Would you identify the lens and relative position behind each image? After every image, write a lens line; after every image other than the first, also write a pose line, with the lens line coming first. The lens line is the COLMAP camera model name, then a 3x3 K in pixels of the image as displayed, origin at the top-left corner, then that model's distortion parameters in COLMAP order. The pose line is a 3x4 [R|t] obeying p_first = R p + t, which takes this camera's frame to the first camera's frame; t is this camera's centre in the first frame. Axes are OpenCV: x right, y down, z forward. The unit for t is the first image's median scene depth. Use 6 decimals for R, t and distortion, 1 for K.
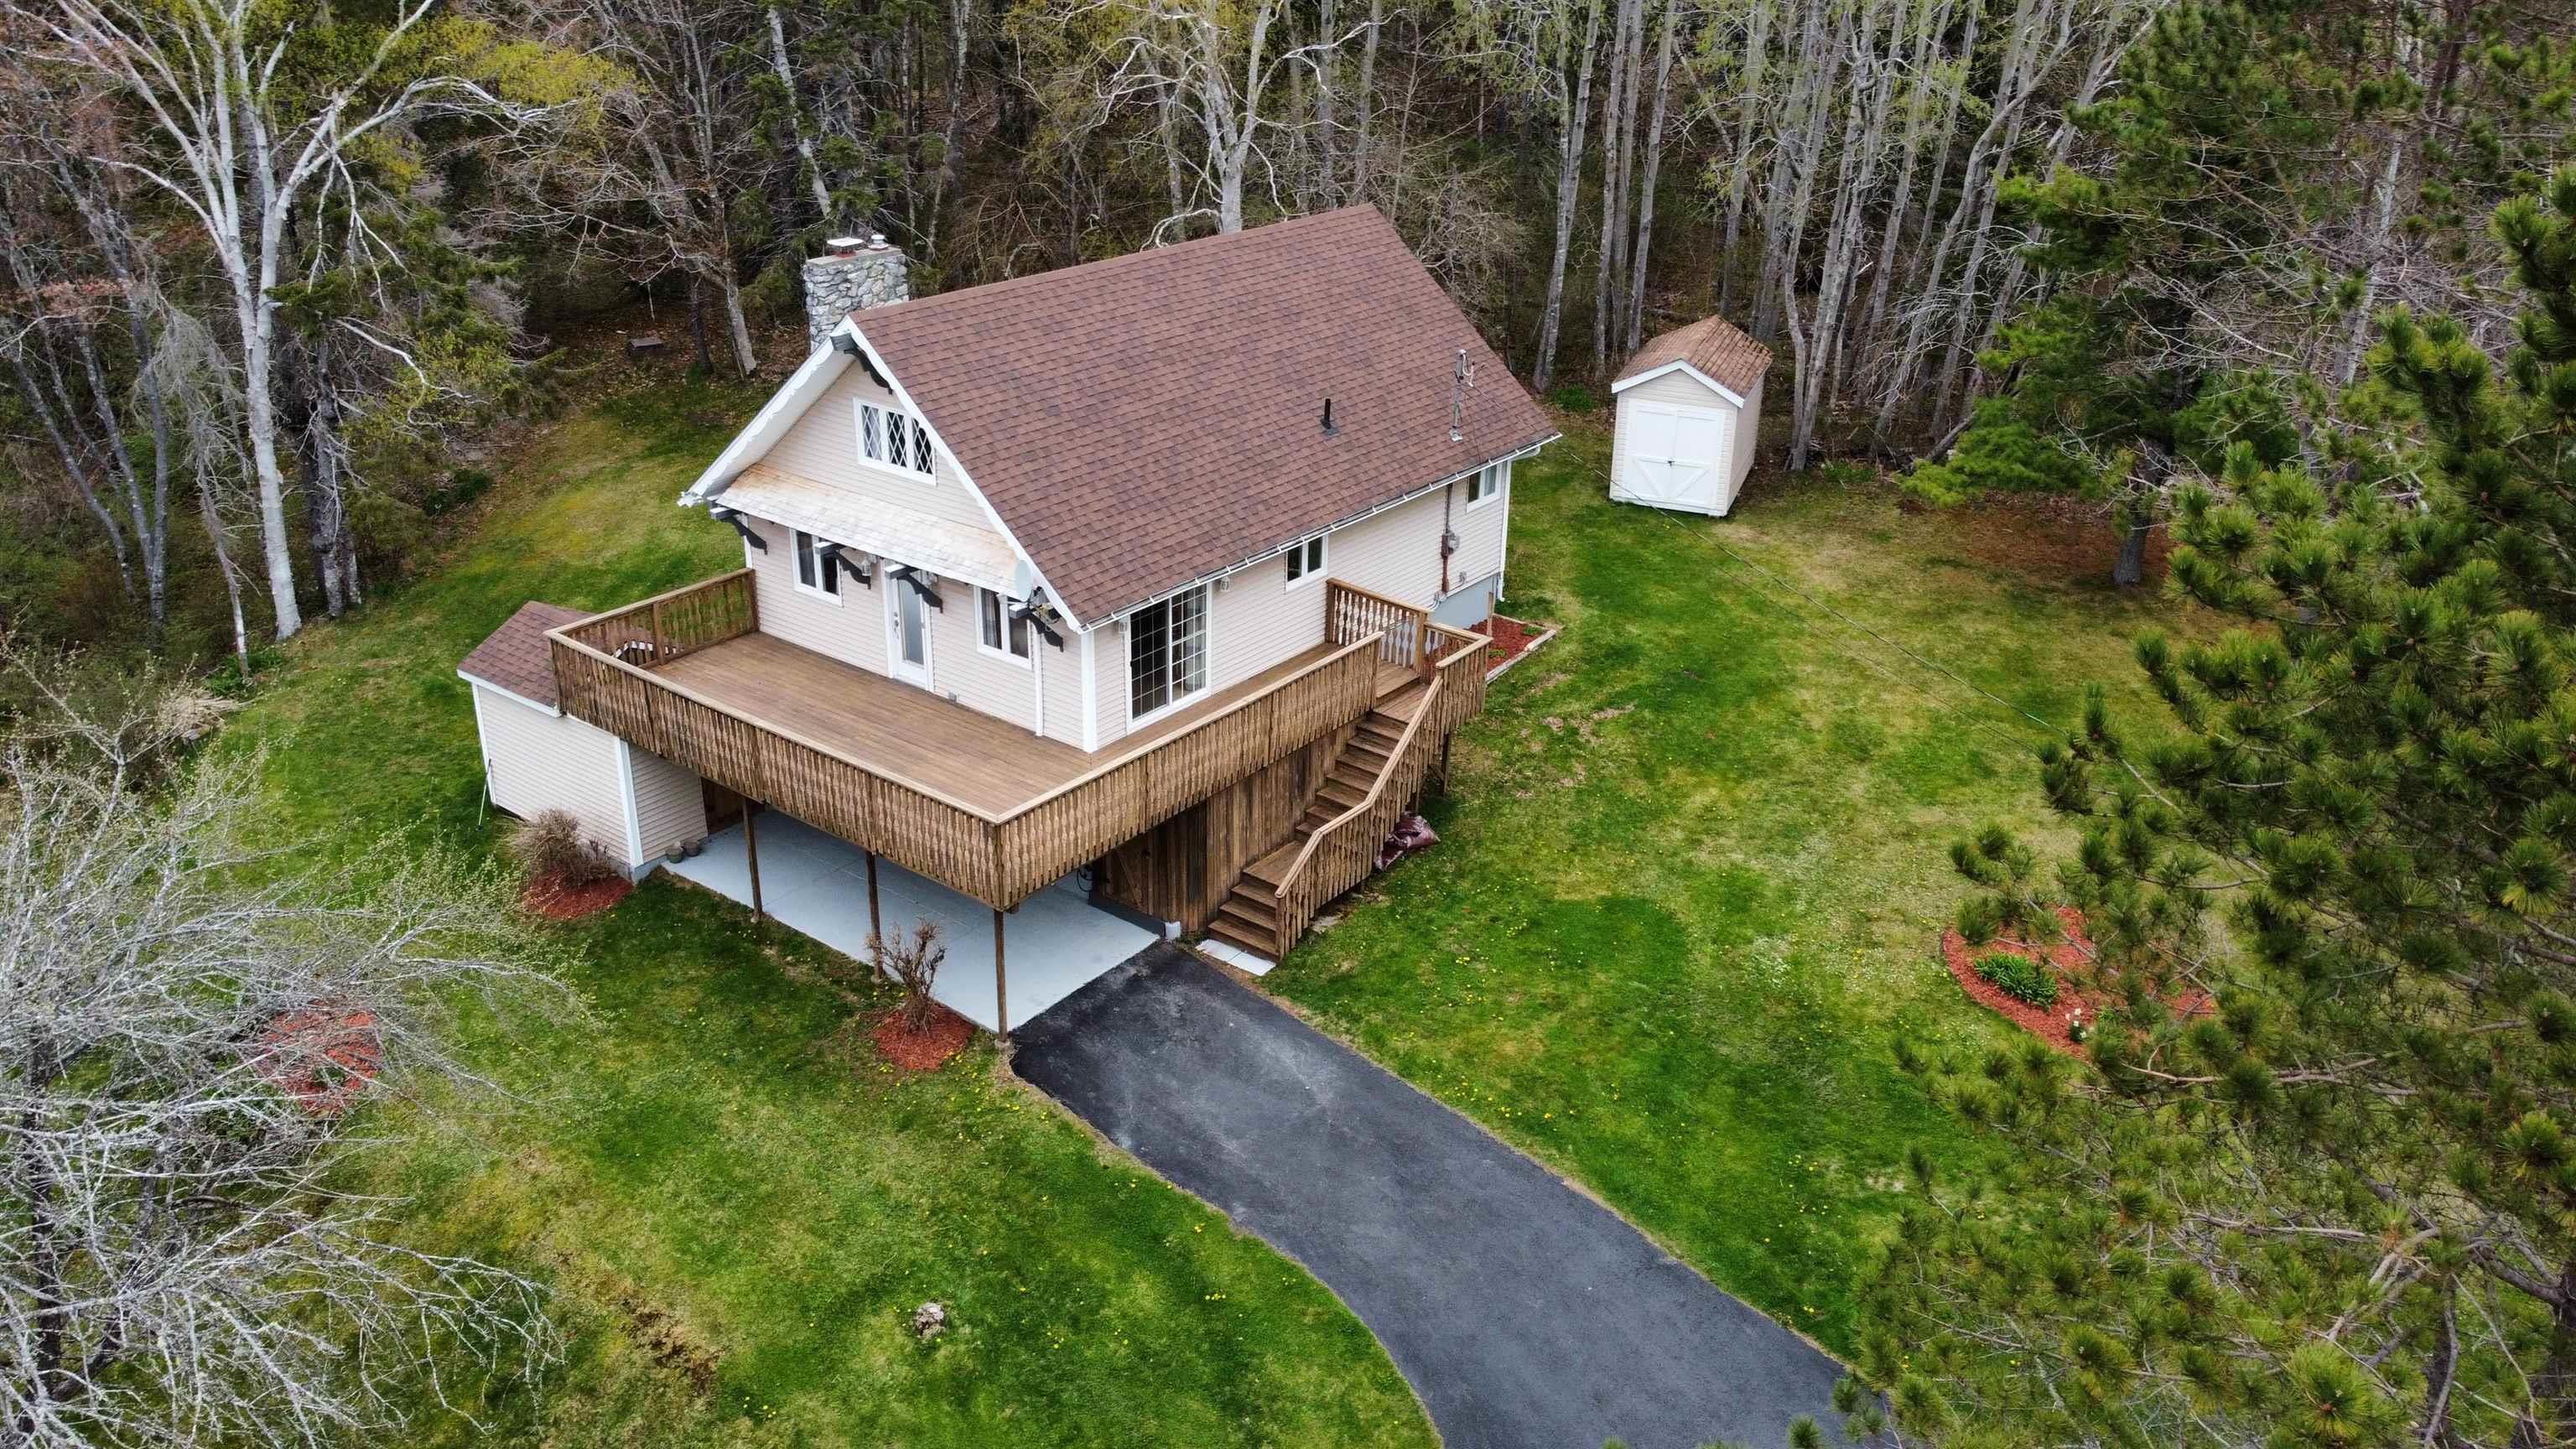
lens RADIAL K [[1959.9, 0, 1288.9], [0, 1959.9, 734.3], [0, 0, 1]] dist [-0.006579, 0.000507]
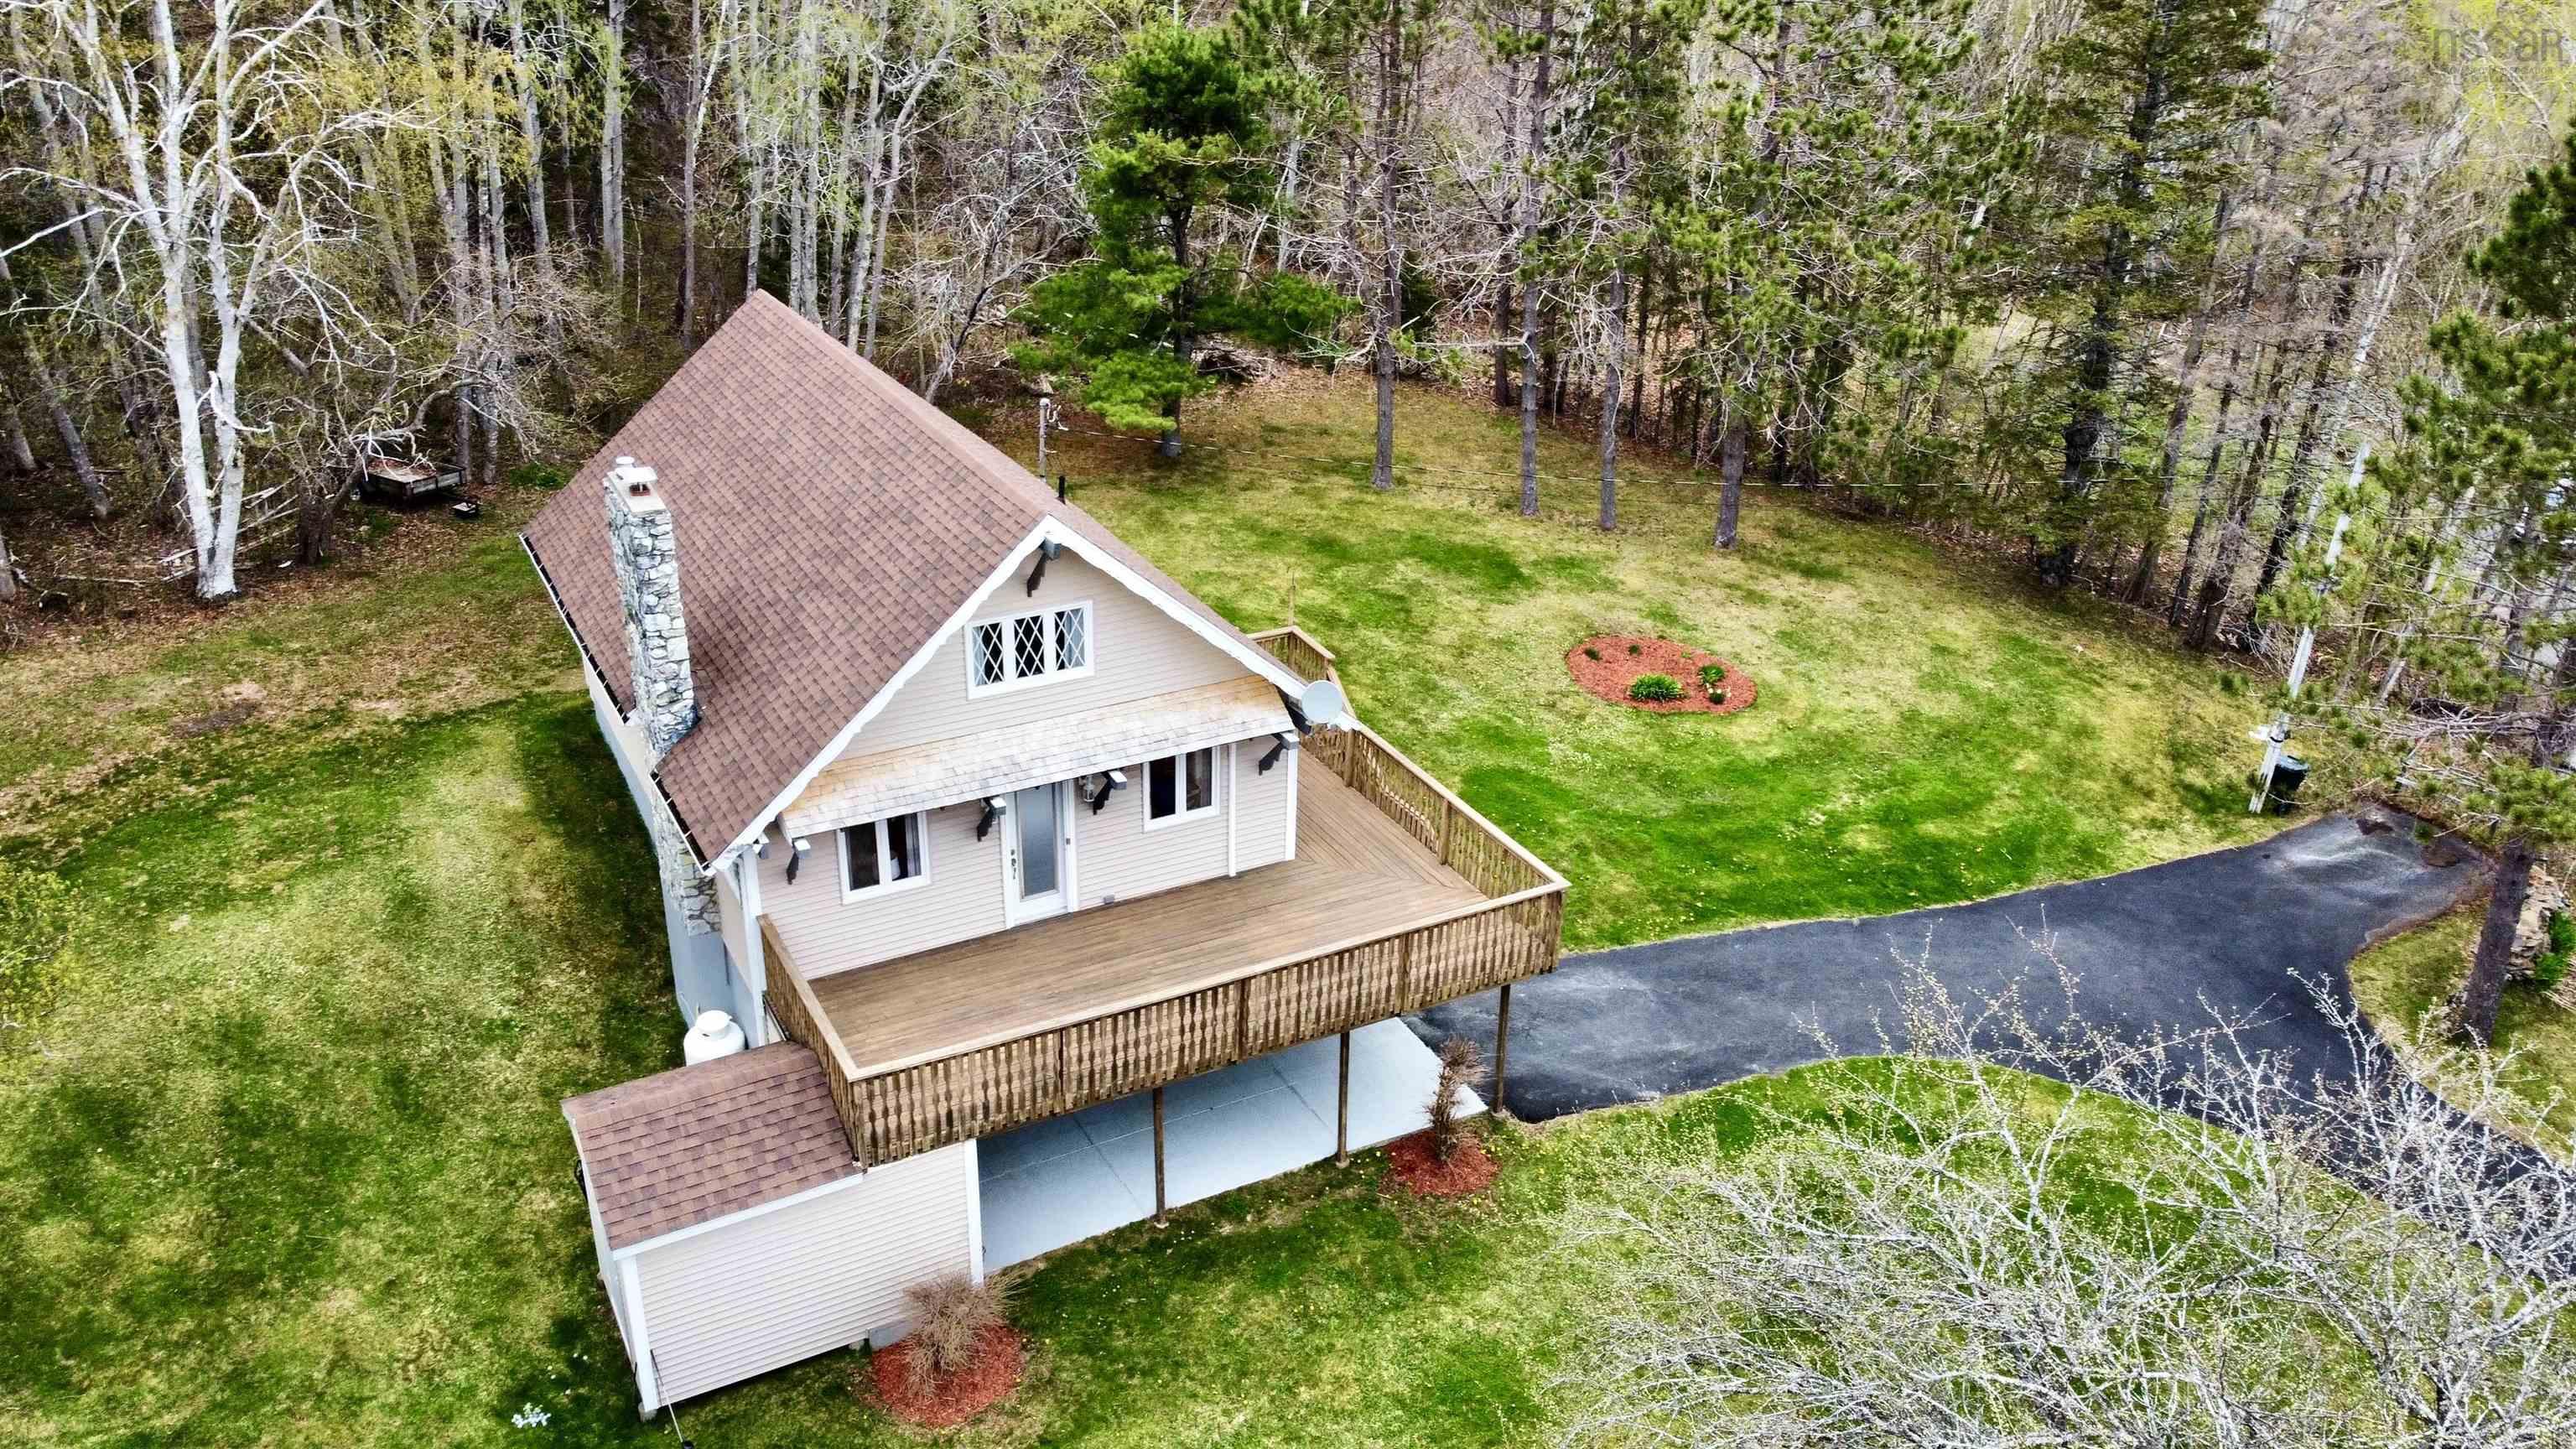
lens RADIAL K [[1959.9, 0, 1287.7], [0, 1959.9, 730.4], [0, 0, 1]] dist [-0.006579, 0.000507]
pose [[0.406323, -0.402805, 0.820152, -0.826644], [0.371291, 0.892928, 0.254602, -0.279911], [-0.834892, 0.201065, 0.512375, 0.461240]]
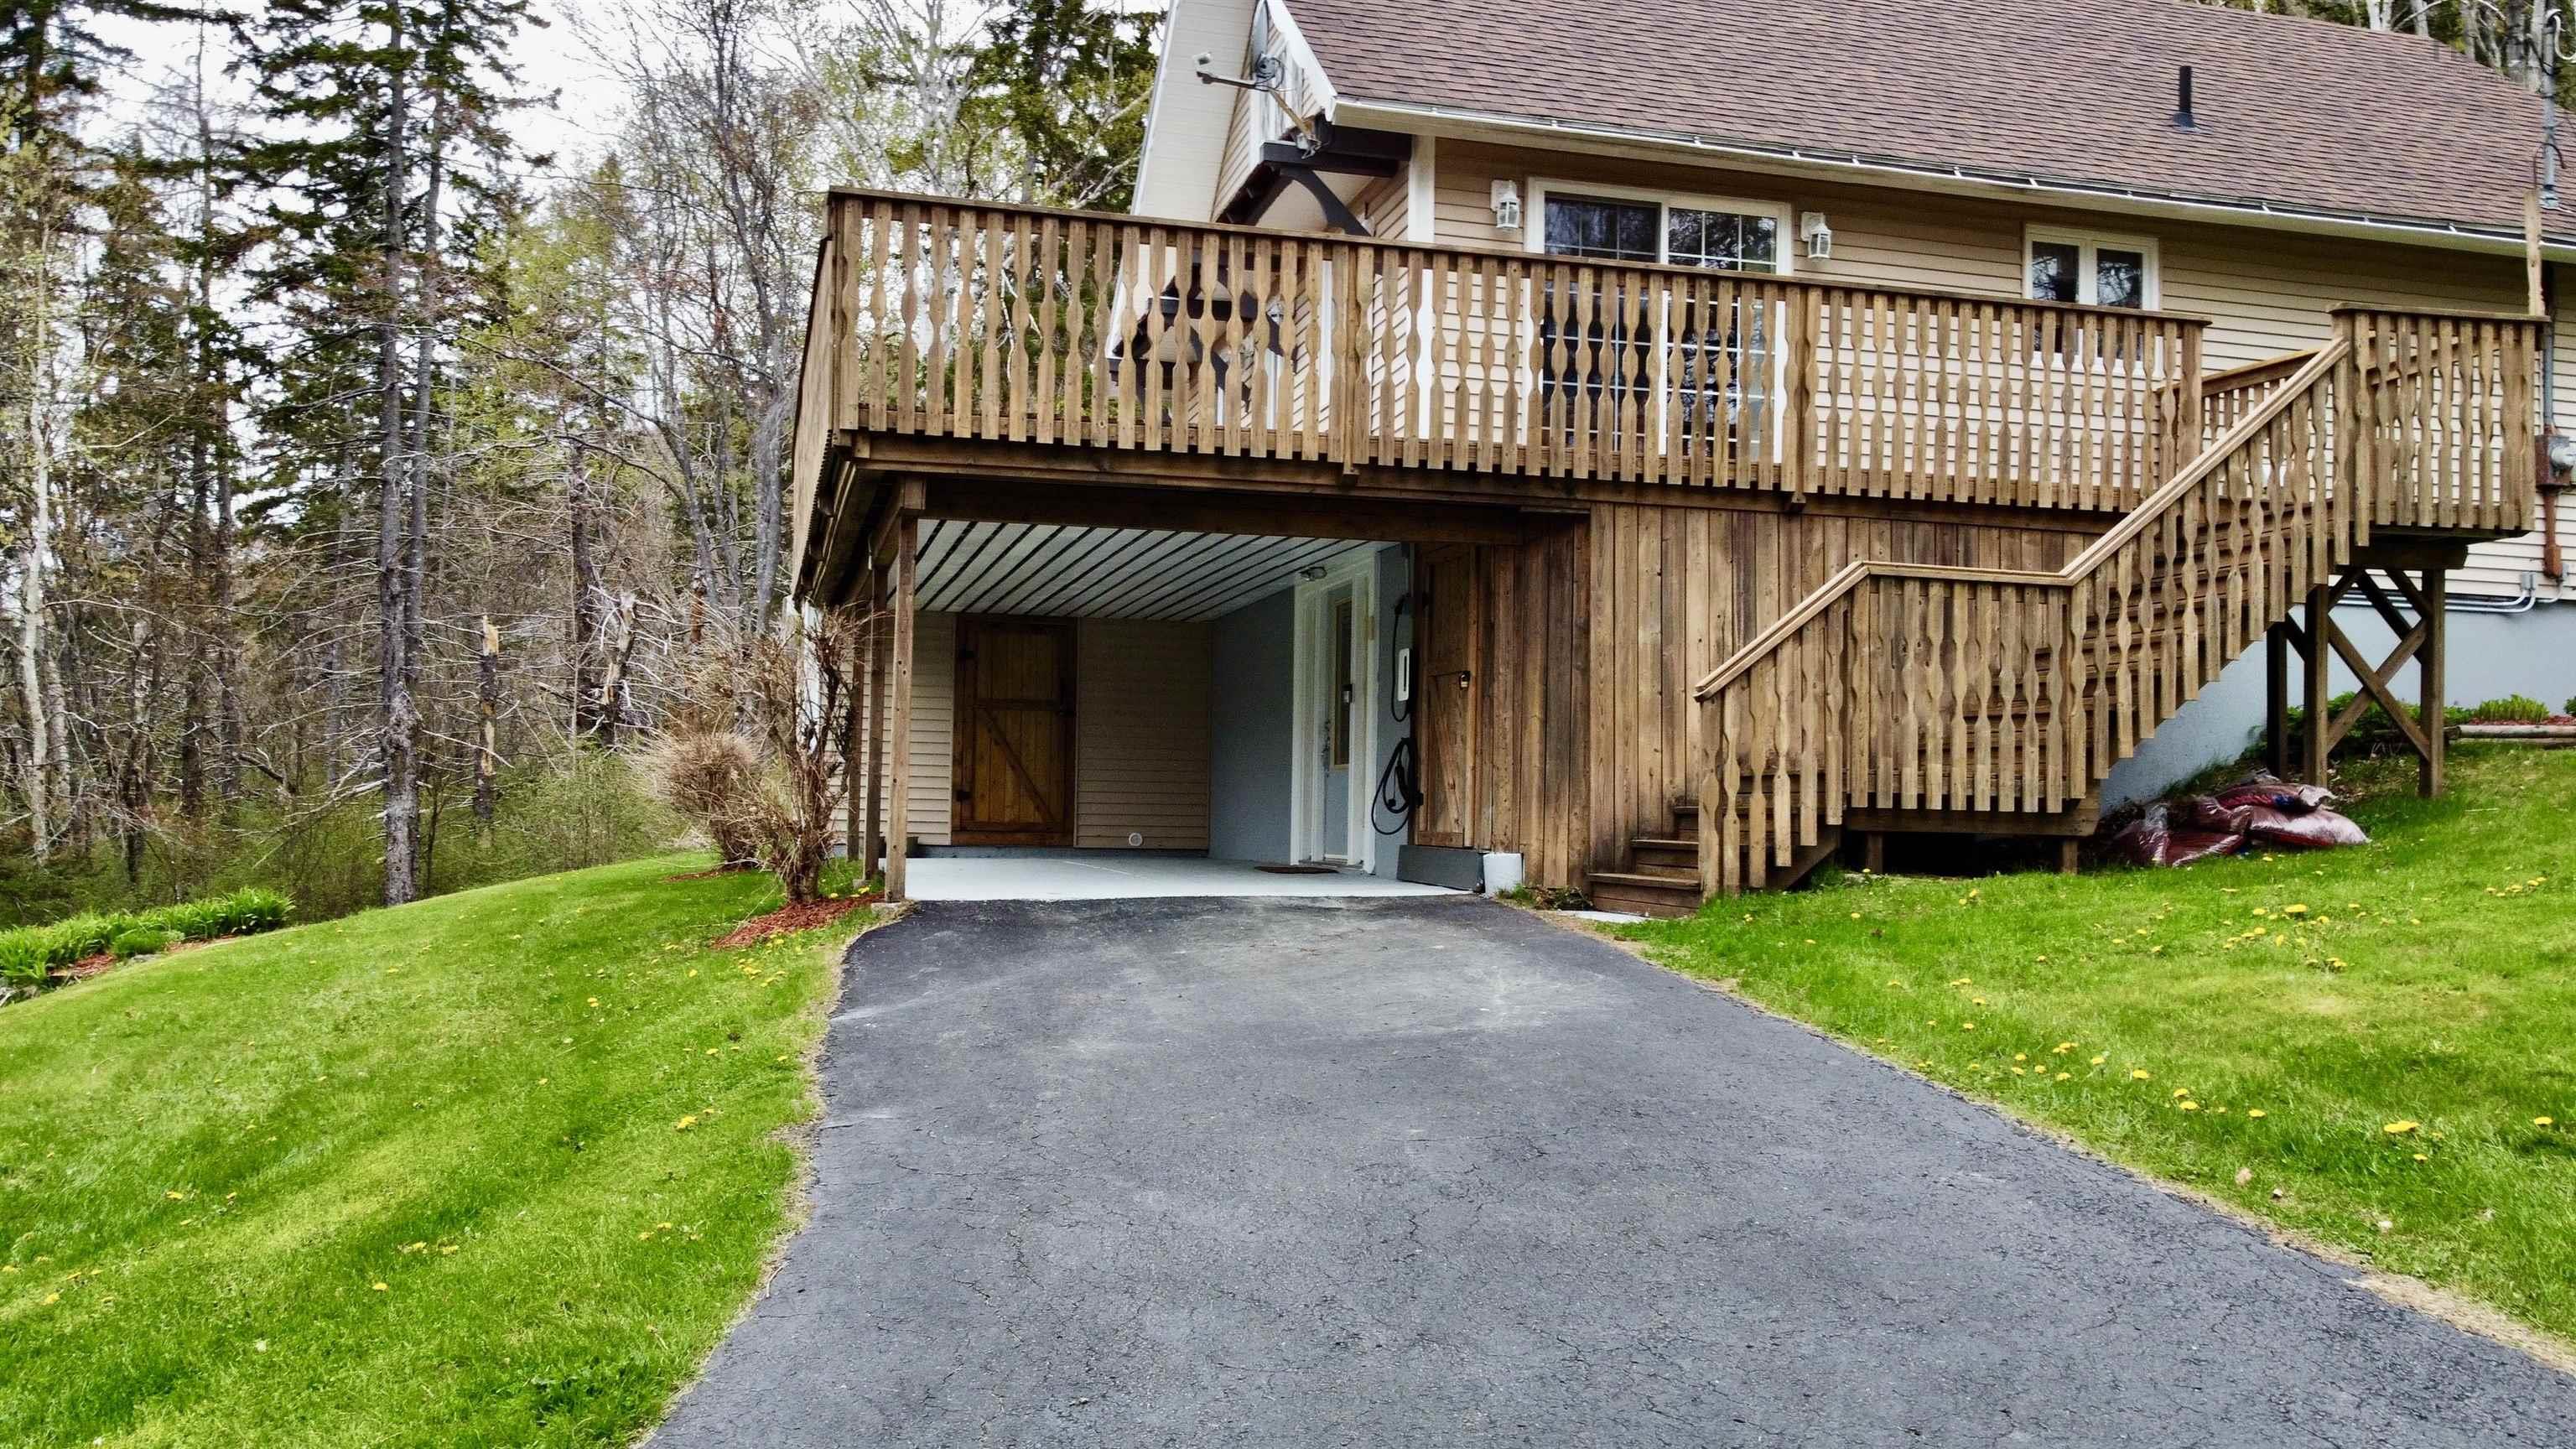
lens RADIAL K [[1959.9, 0, 1294.4], [0, 1959.9, 745.3], [0, 0, 1]] dist [-0.006579, 0.000507]
pose [[0.796243, -0.027437, -0.604354, 0.138388], [-0.252555, 0.892684, -0.373272, 0.222467], [0.549738, 0.449848, 0.703864, 0.656370]]
